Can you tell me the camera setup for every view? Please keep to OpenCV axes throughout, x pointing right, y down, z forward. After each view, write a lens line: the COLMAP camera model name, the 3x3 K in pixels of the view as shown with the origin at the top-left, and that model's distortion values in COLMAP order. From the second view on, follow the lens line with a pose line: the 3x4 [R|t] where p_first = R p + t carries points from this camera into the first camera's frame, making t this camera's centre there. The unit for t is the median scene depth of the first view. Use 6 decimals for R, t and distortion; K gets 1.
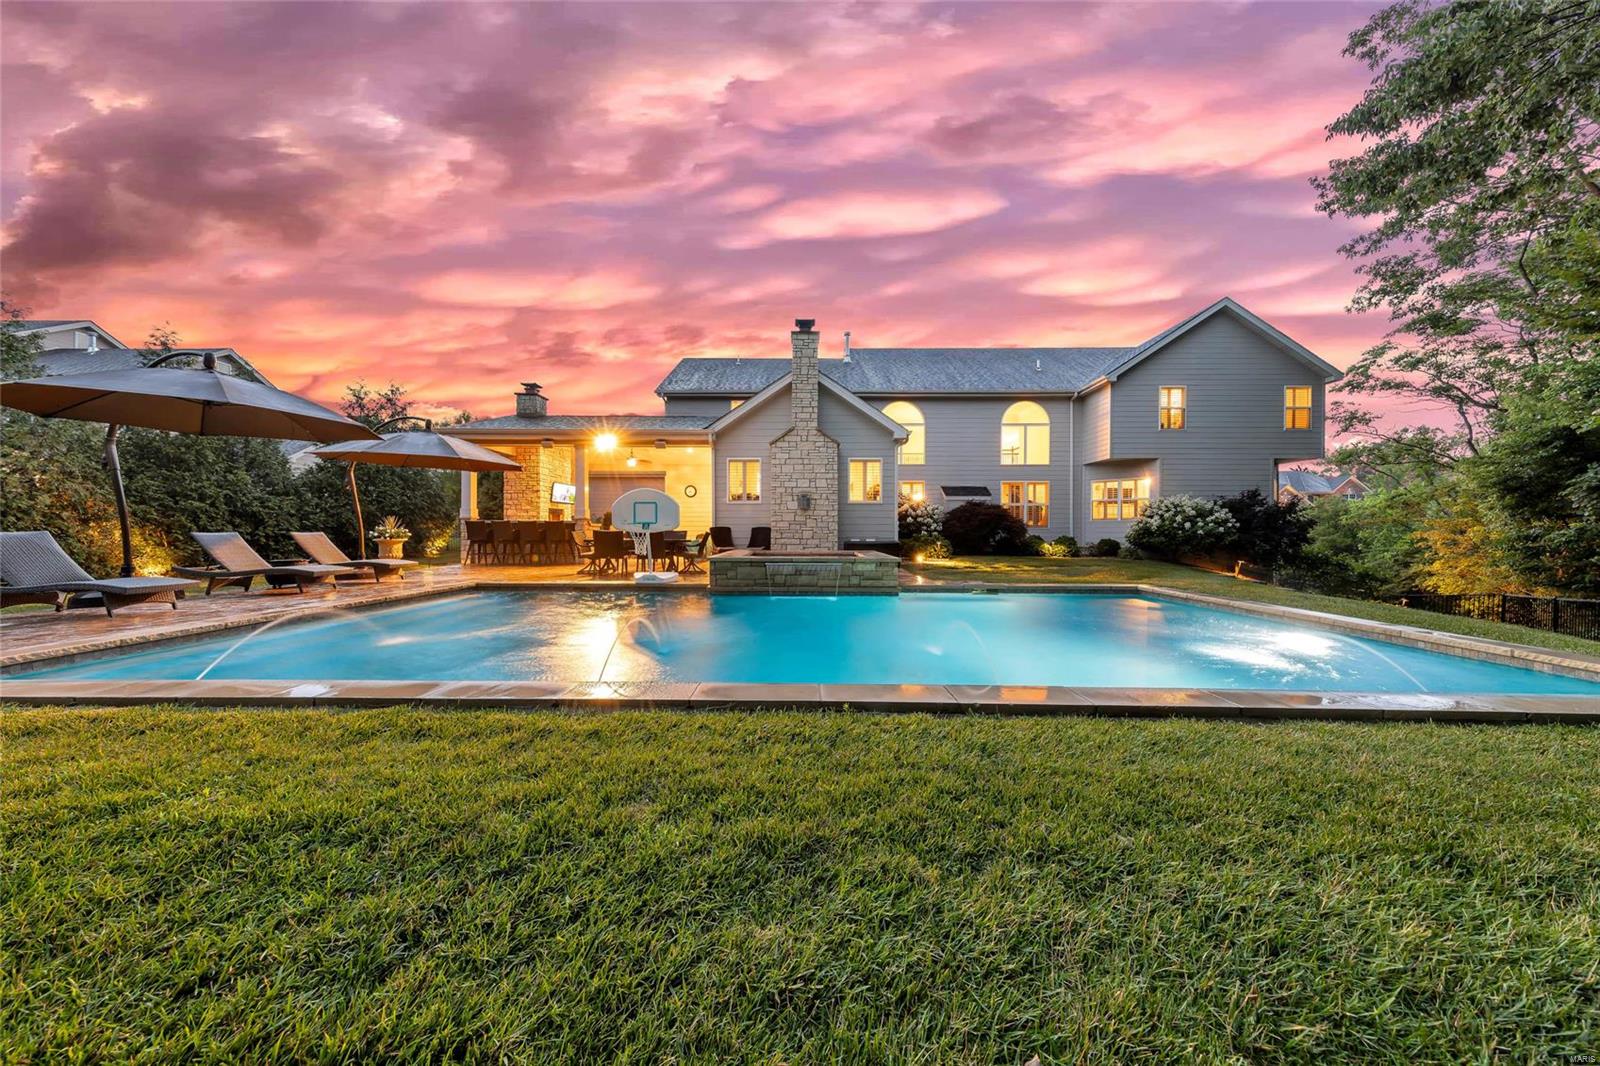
lens RADIAL K [[503.7, 0, 798.3], [0, 503.7, 531.3], [0, 0, 1]] dist [0.004791, -0.000207]
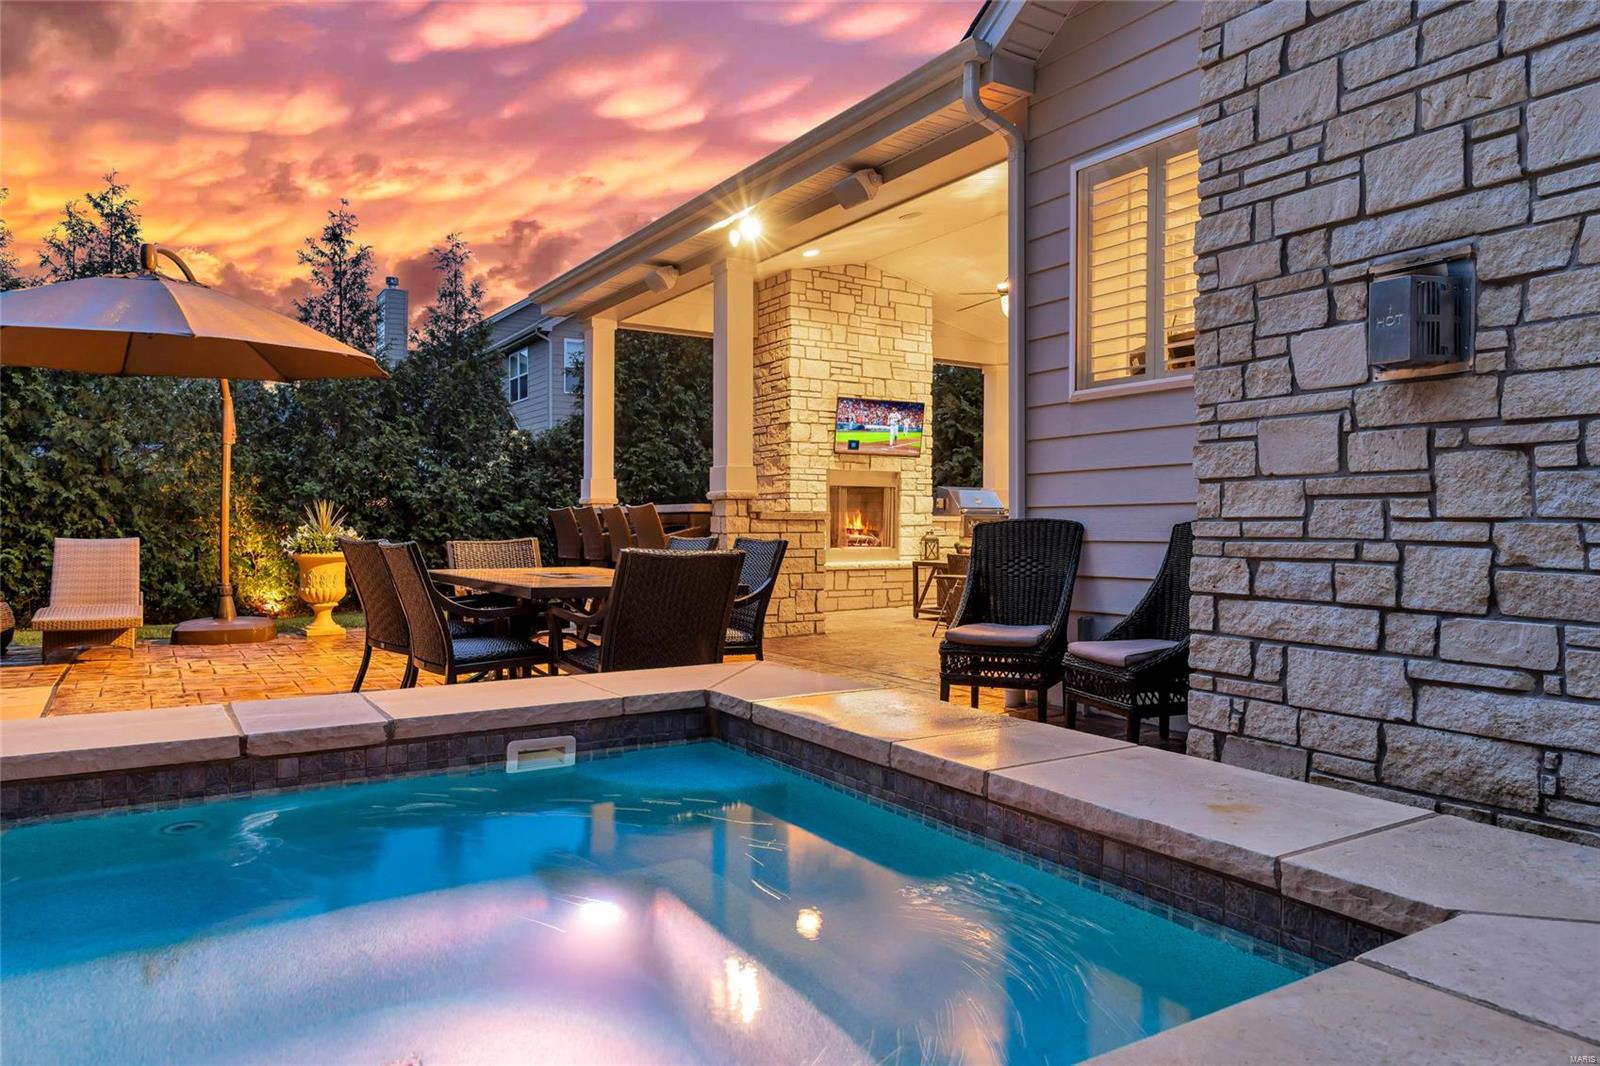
lens RADIAL K [[1035.3, 0, 793.2], [0, 1035.3, 536.2], [0, 0, 1]] dist [-0.001471, 0.003406]
pose [[0.542269, 0.007596, -0.840171, 0.122832], [-0.001752, 0.999967, 0.007910, -0.004865], [0.840203, -0.002817, 0.542264, 0.617745]]
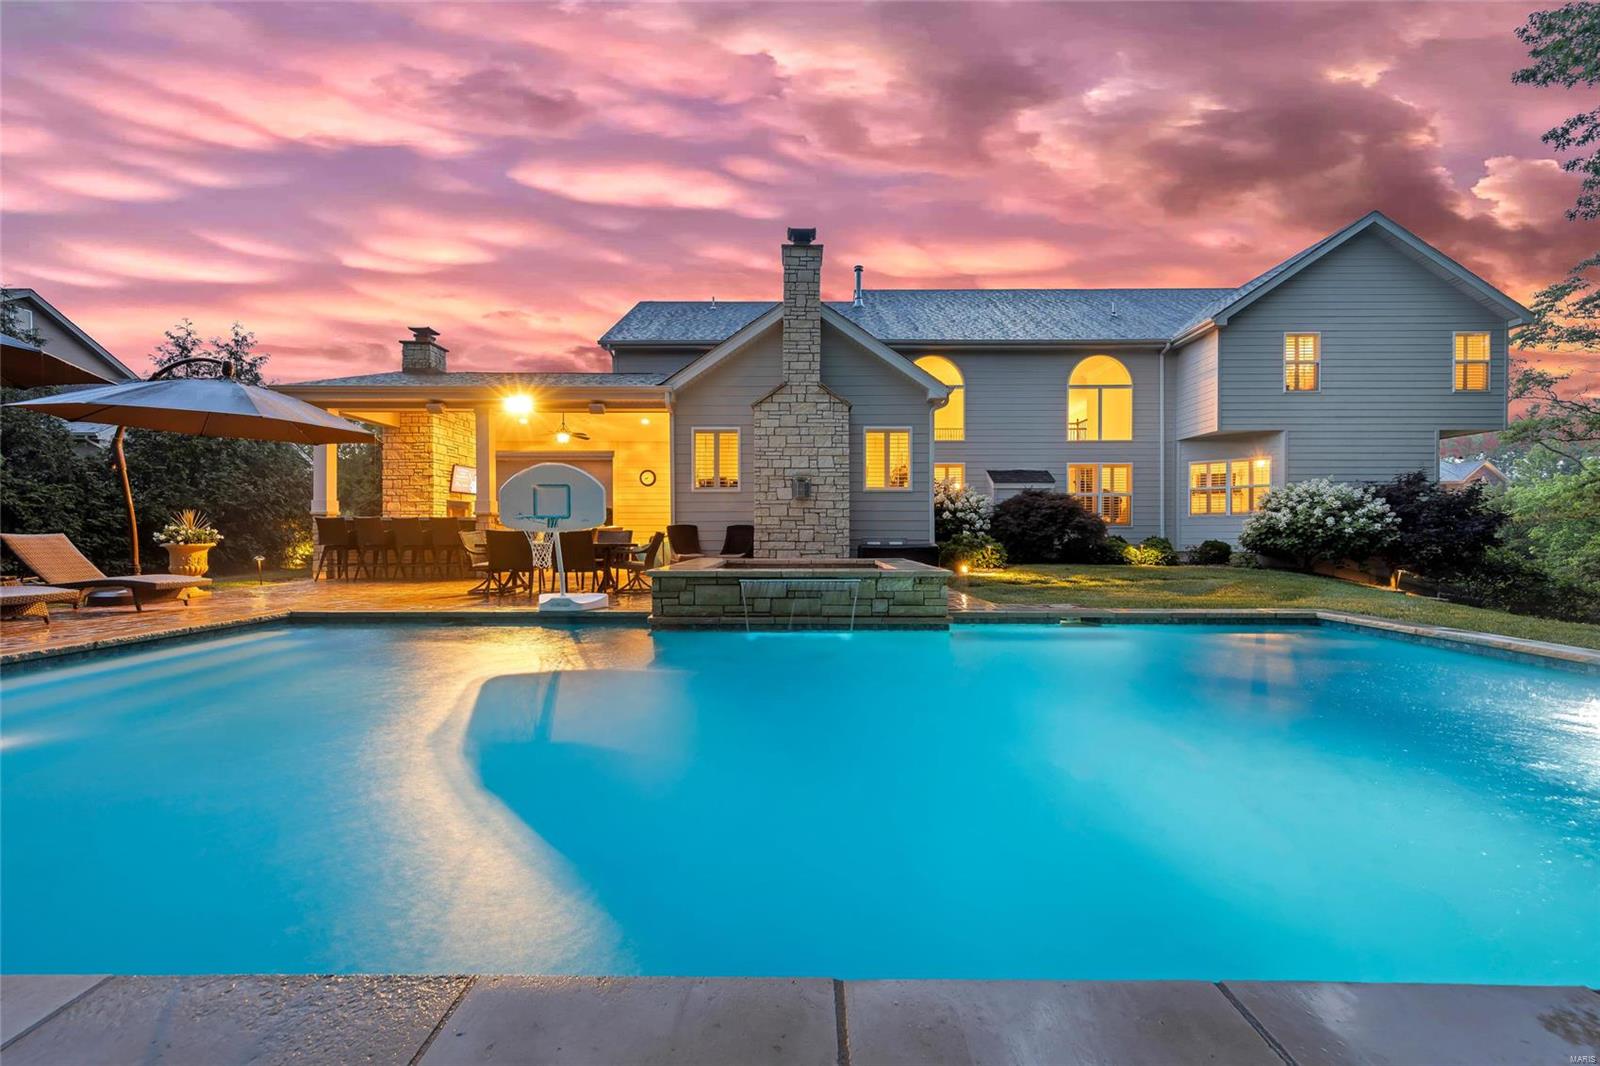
lens RADIAL K [[618.6, 0, 800.6], [0, 618.6, 533.8], [0, 0, 1]] dist [0.002886, 0.000279]
pose [[0.999962, -0.003214, 0.008085, 0.003035], [0.003204, 0.999994, 0.001278, 0.002529], [-0.008089, -0.001252, 0.999967, 0.118900]]
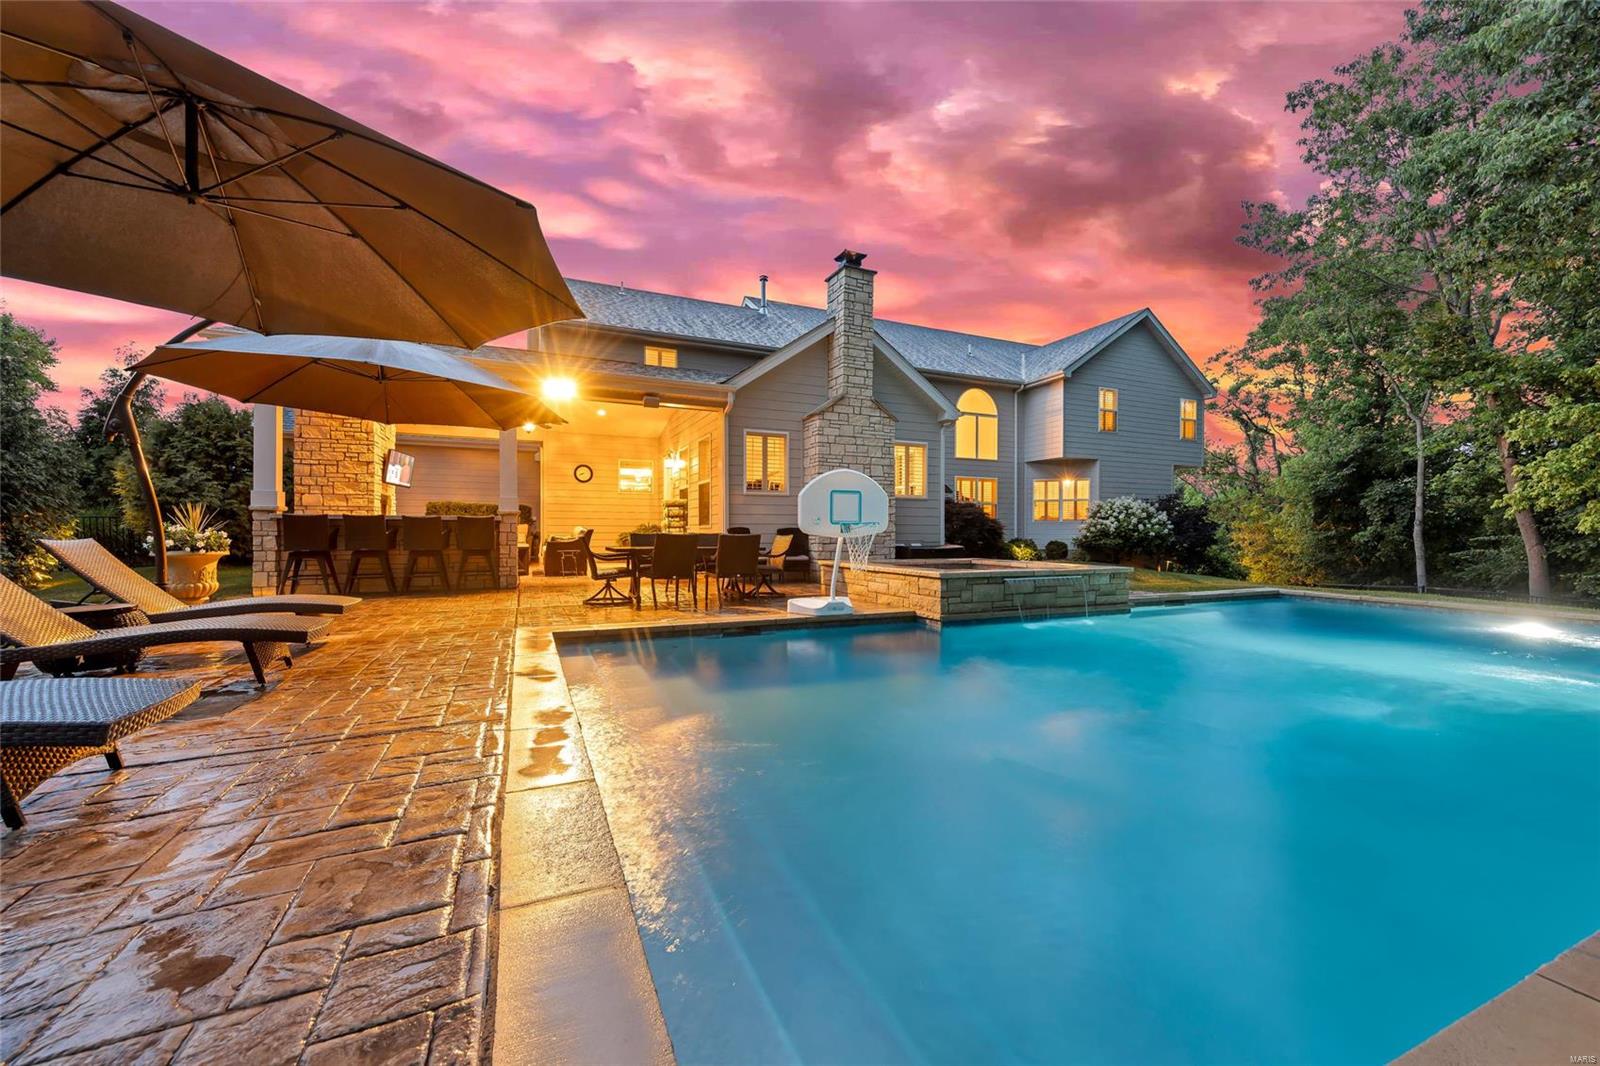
lens RADIAL K [[618.6, 0, 797.7], [0, 618.6, 536.4], [0, 0, 1]] dist [0.002886, 0.000279]
pose [[0.905464, -0.002839, 0.424413, -0.392103], [-0.000714, 0.999966, 0.008213, -0.003191], [-0.424422, -0.007740, 0.905431, 0.169085]]
